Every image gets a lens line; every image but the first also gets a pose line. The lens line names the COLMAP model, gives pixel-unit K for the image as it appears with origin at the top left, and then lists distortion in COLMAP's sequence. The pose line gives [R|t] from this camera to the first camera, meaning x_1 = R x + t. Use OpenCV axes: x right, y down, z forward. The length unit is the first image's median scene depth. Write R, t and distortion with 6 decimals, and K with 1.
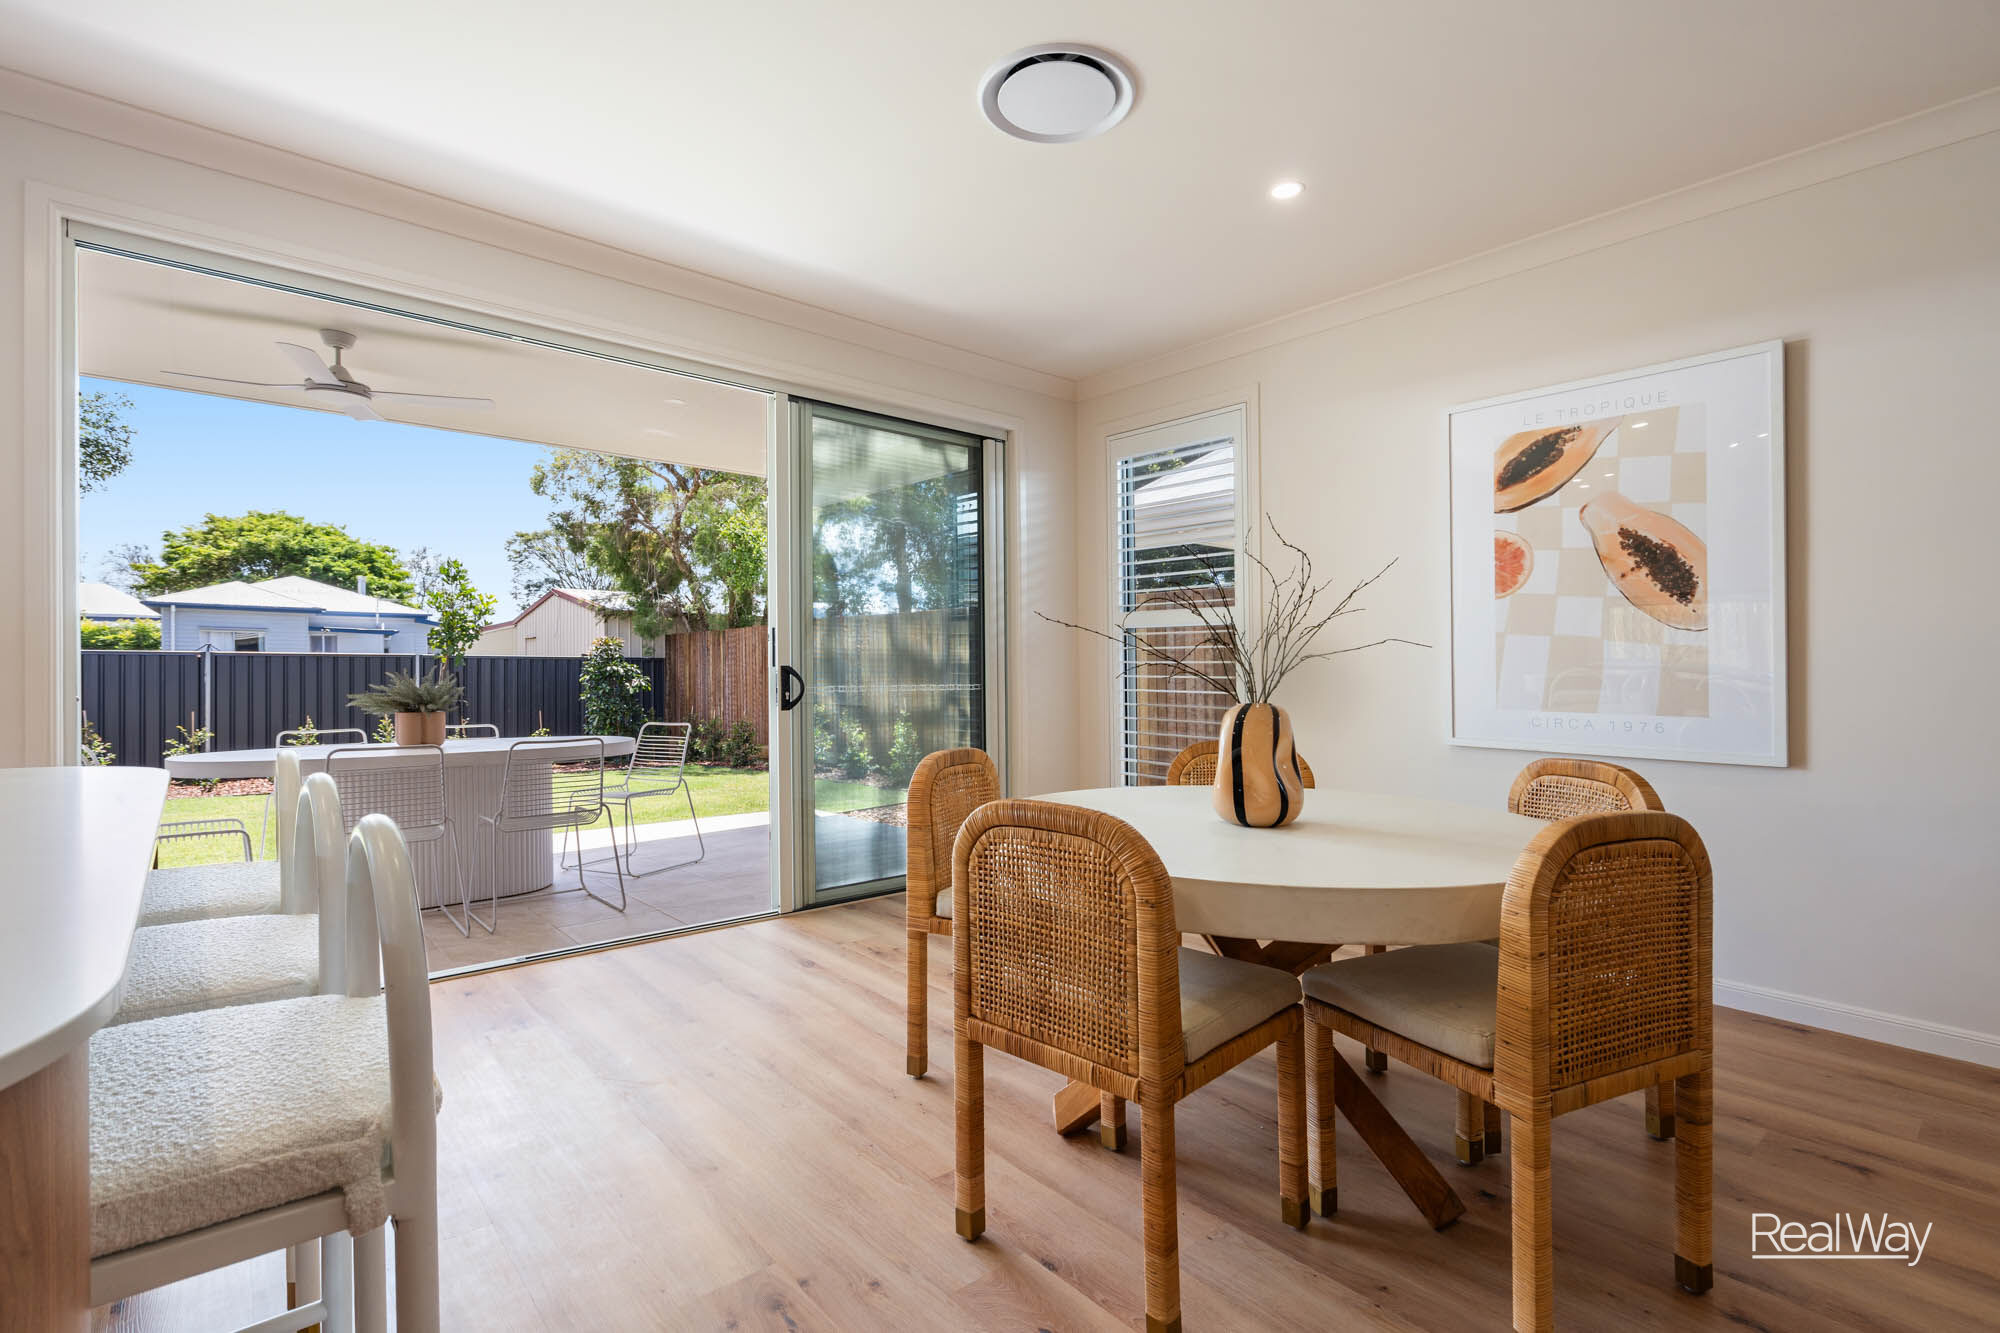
lens RADIAL K [[892.7, 0, 1000.0], [0, 892.7, 666.5], [0, 0, 1]] dist [-0.000616, 0.000024]
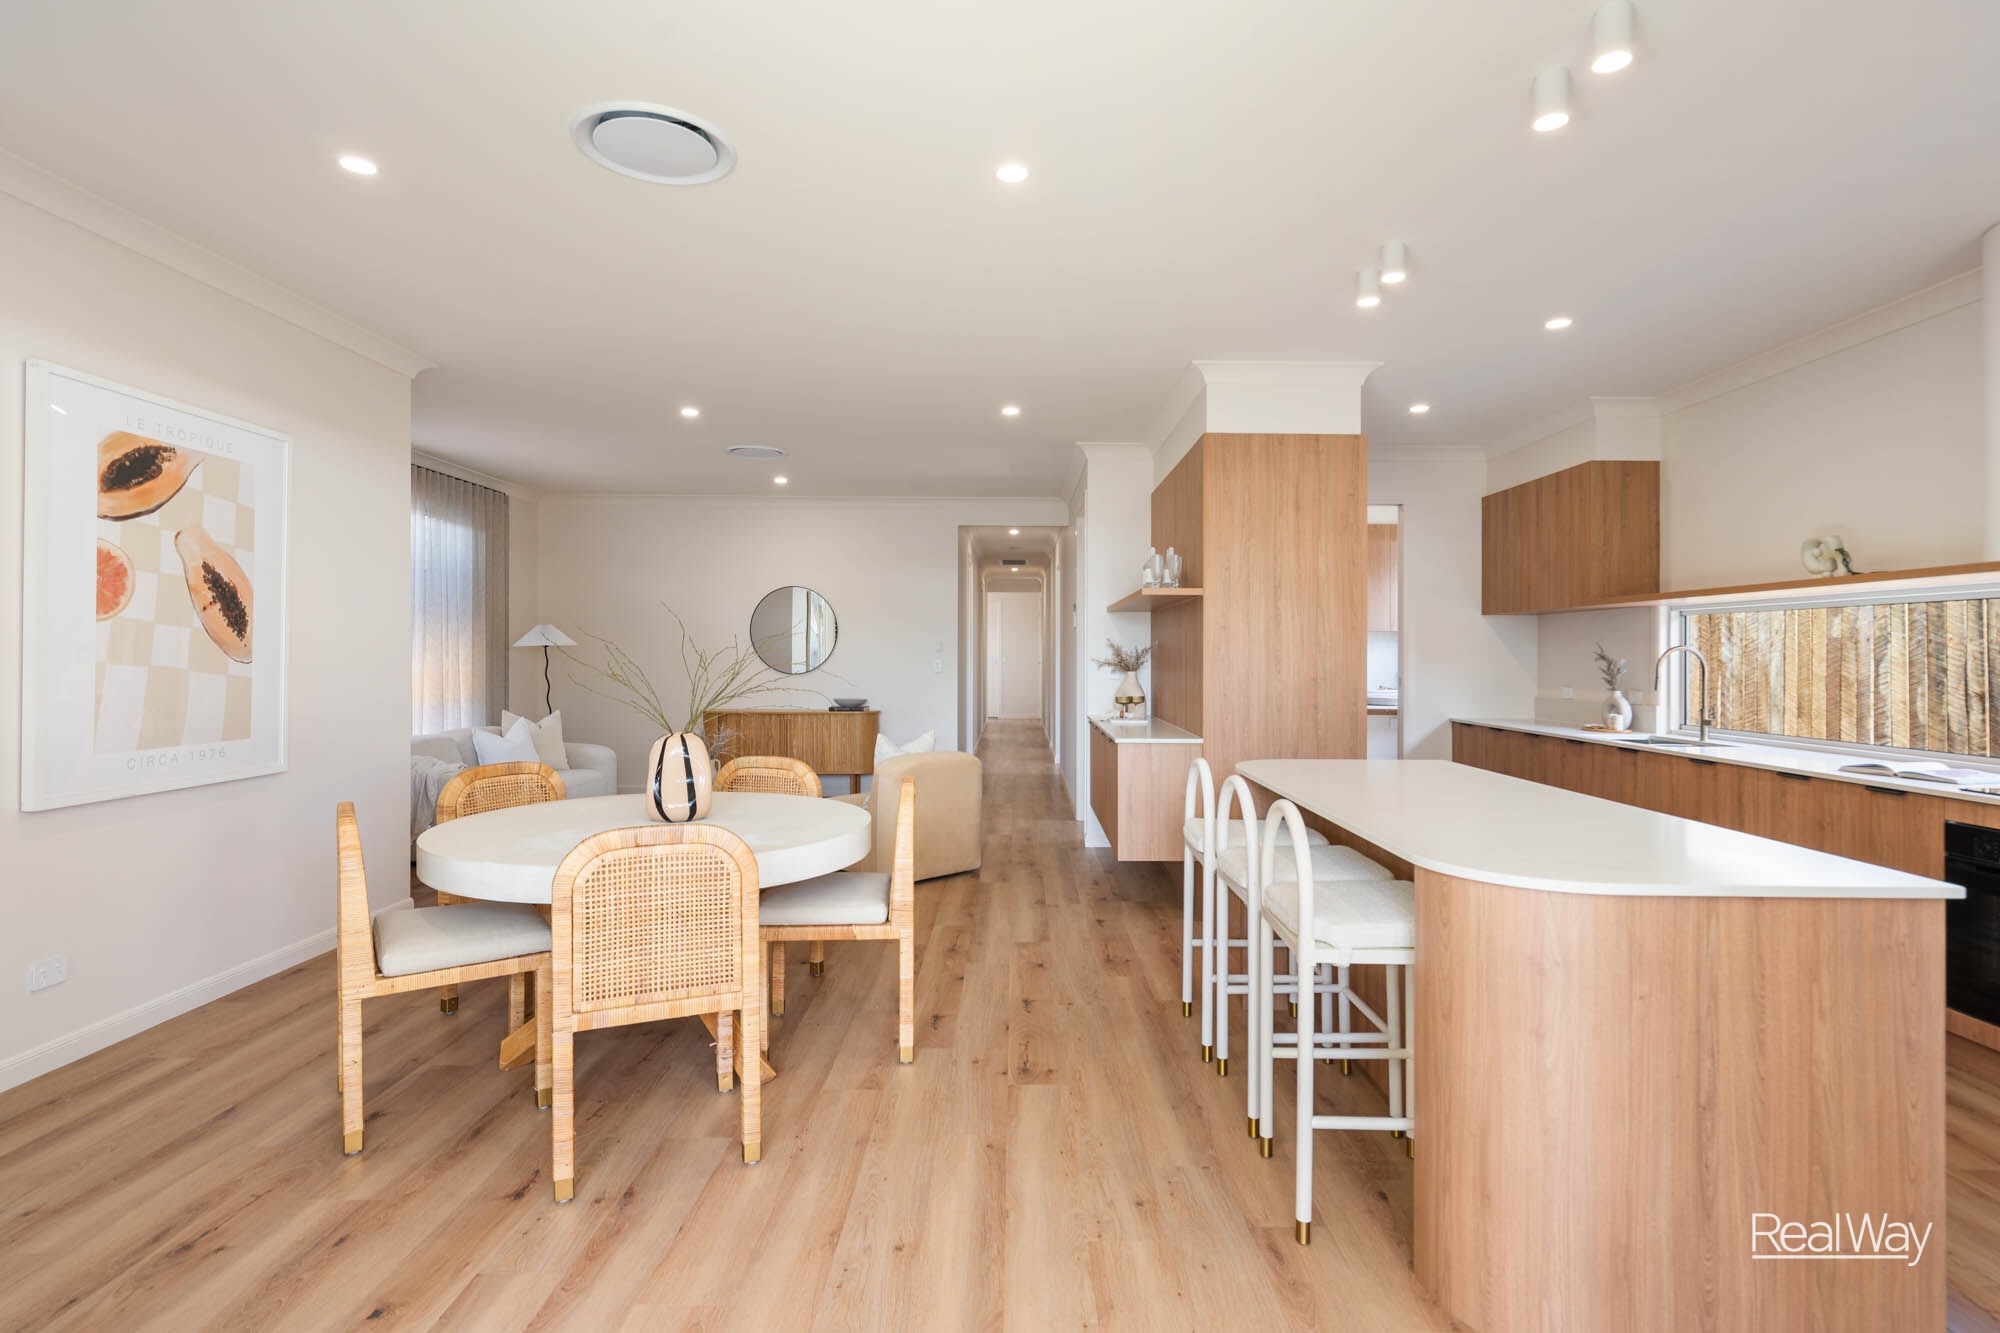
lens RADIAL K [[993.3, 0, 1024.4], [0, 993.3, 641.8], [0, 0, 1]] dist [-0.000399, 0.000150]
pose [[-0.750545, -0.000253, 0.660819, -0.208888], [-0.010405, 0.999880, -0.011436, -0.016351], [-0.660737, -0.015459, -0.750458, 0.335118]]
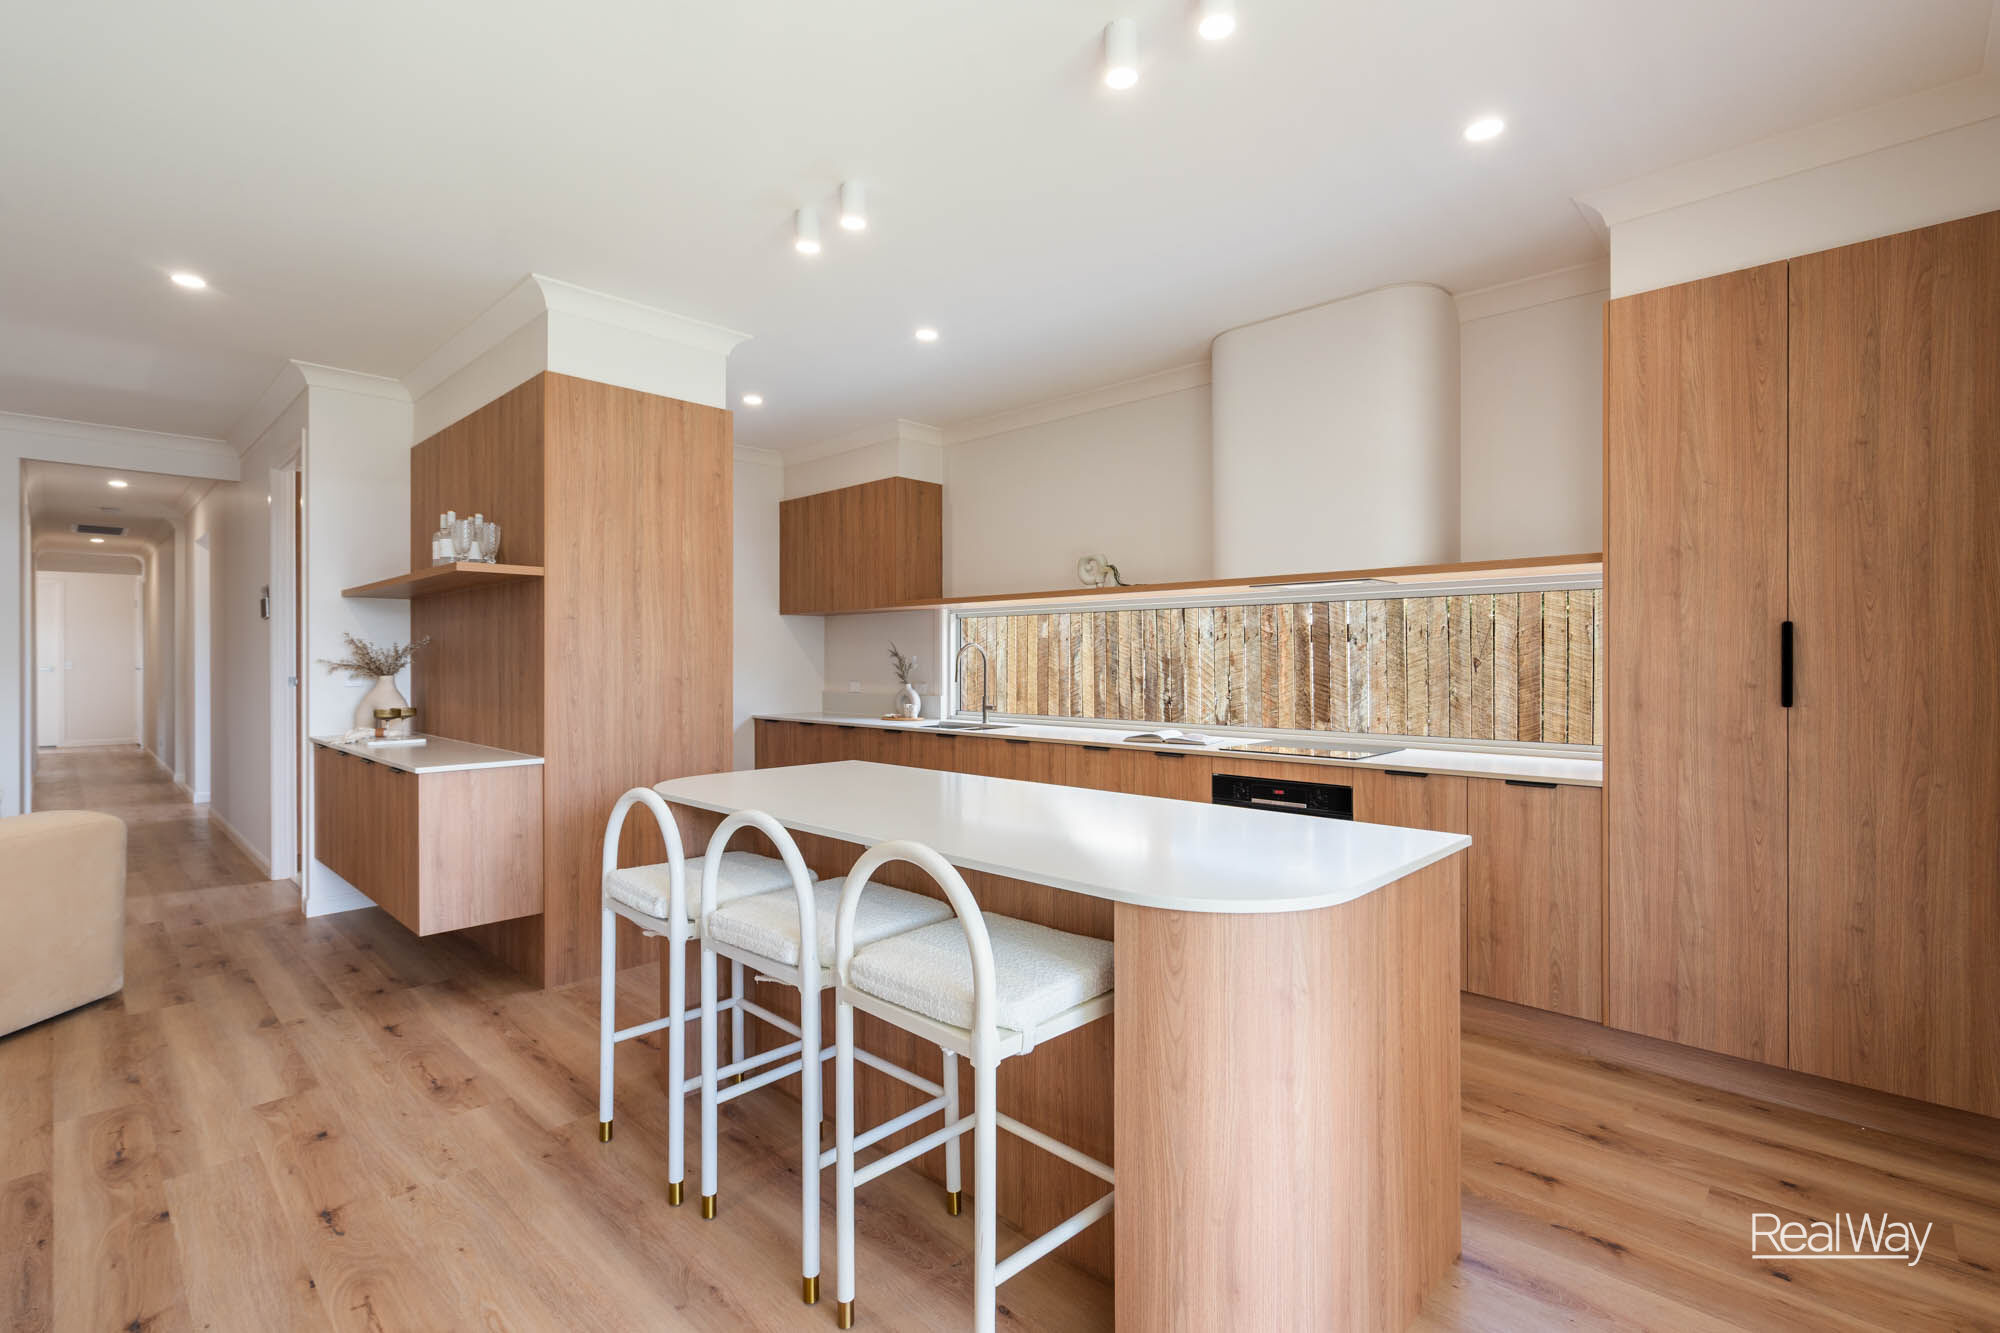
lens RADIAL K [[904.4, 0, 1002.2], [0, 904.4, 651.4], [0, 0, 1]] dist [-0.000612, 0.000357]
pose [[-0.996933, -0.002703, -0.078219, -0.120040], [-0.001919, 0.999947, -0.010089, -0.013816], [0.078242, -0.009908, -0.996885, 0.284219]]
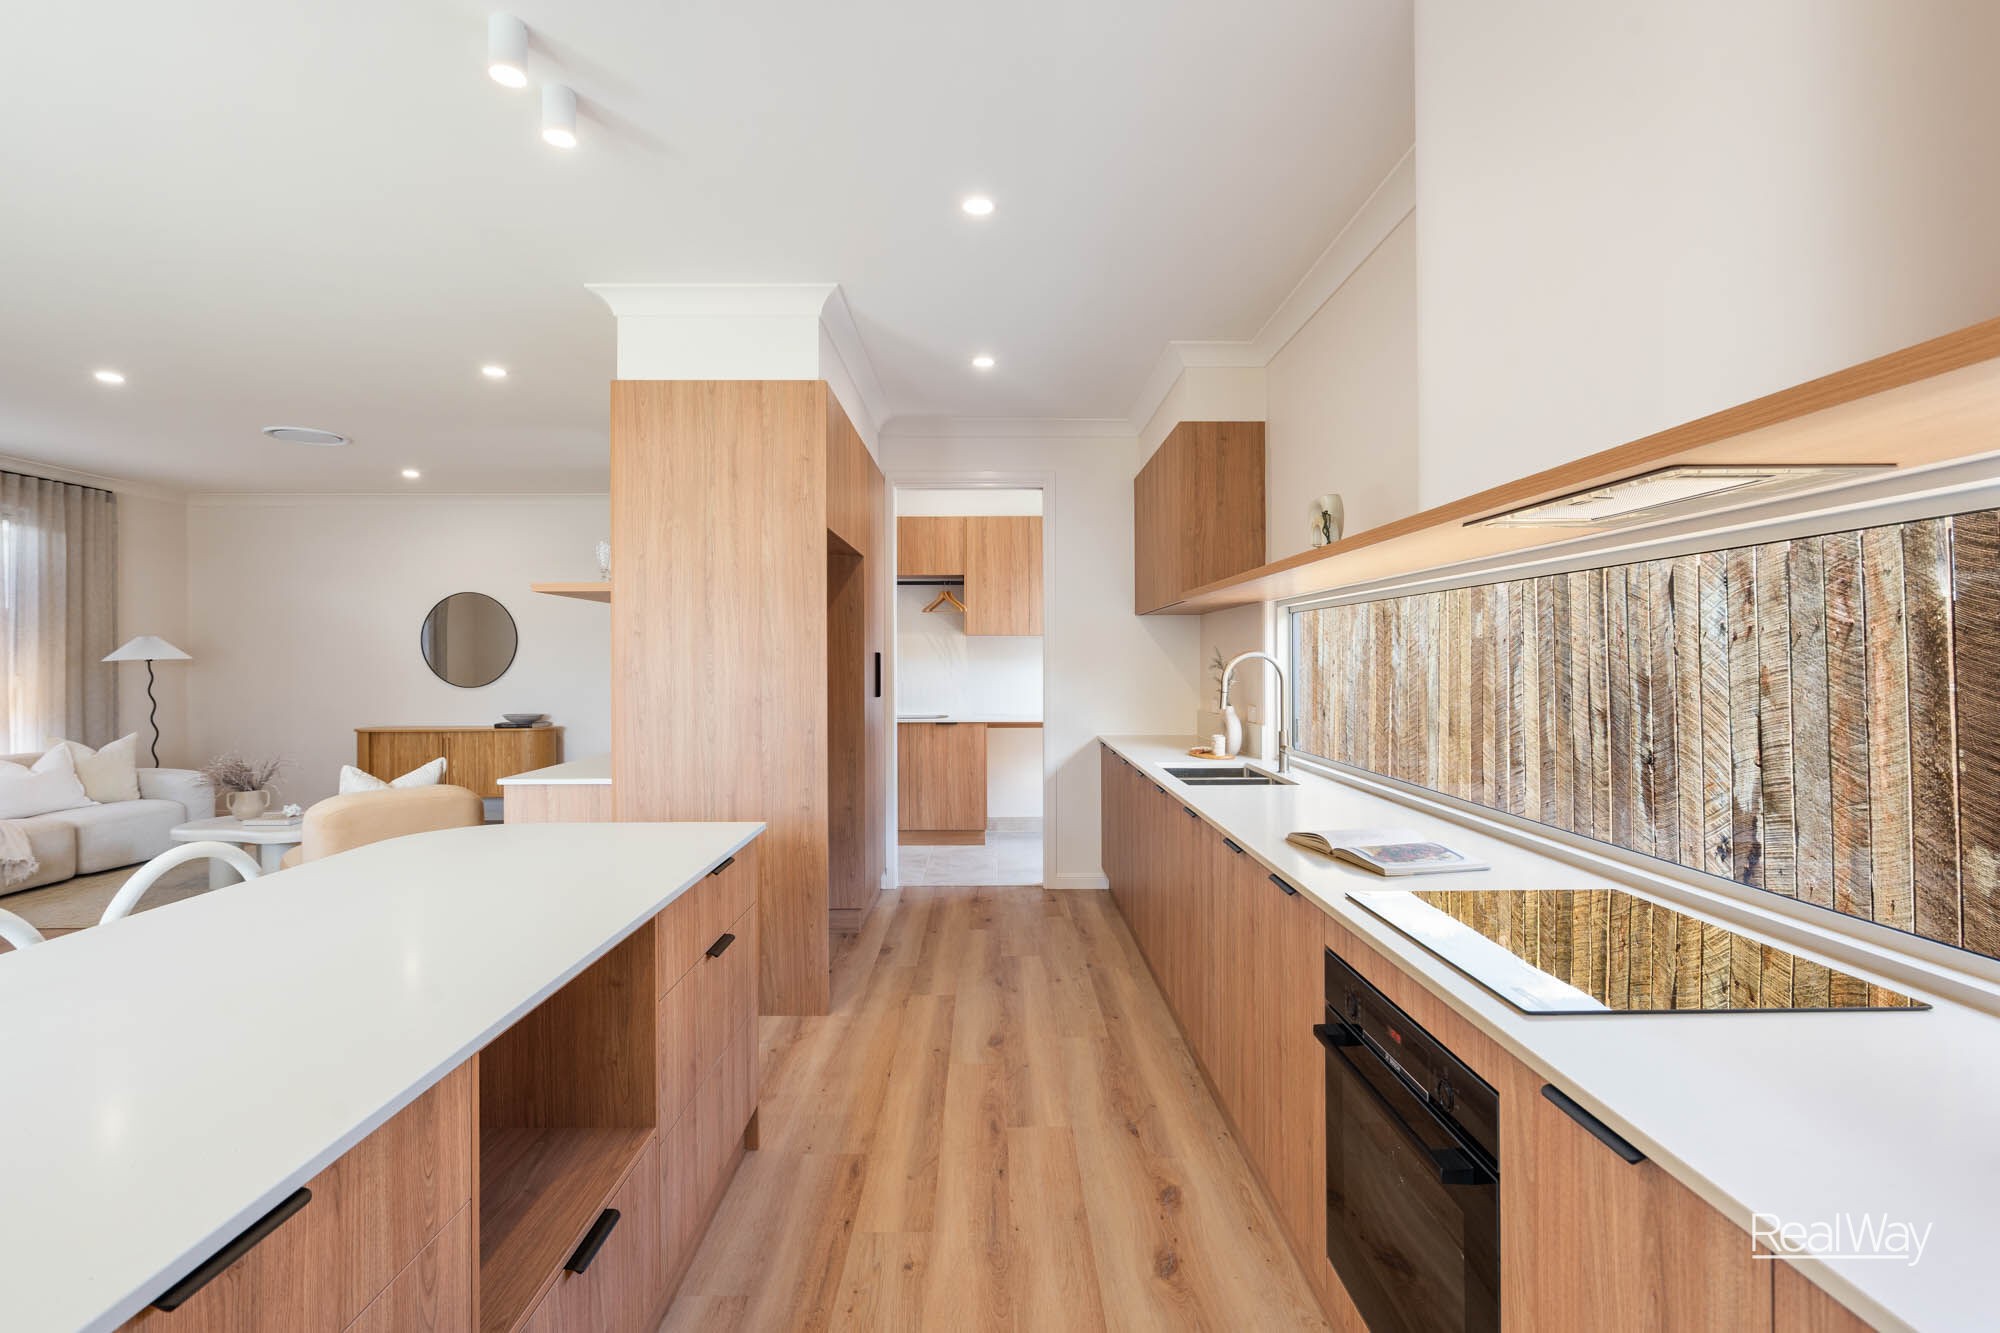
lens RADIAL K [[904.4, 0, 1002.2], [0, 904.4, 651.4], [0, 0, 1]] dist [-0.000612, 0.000357]
pose [[-0.753887, 0.003407, 0.656995, -0.274111], [-0.000735, 0.999982, -0.006030, -0.020316], [-0.657004, -0.005029, -0.753871, 0.116047]]
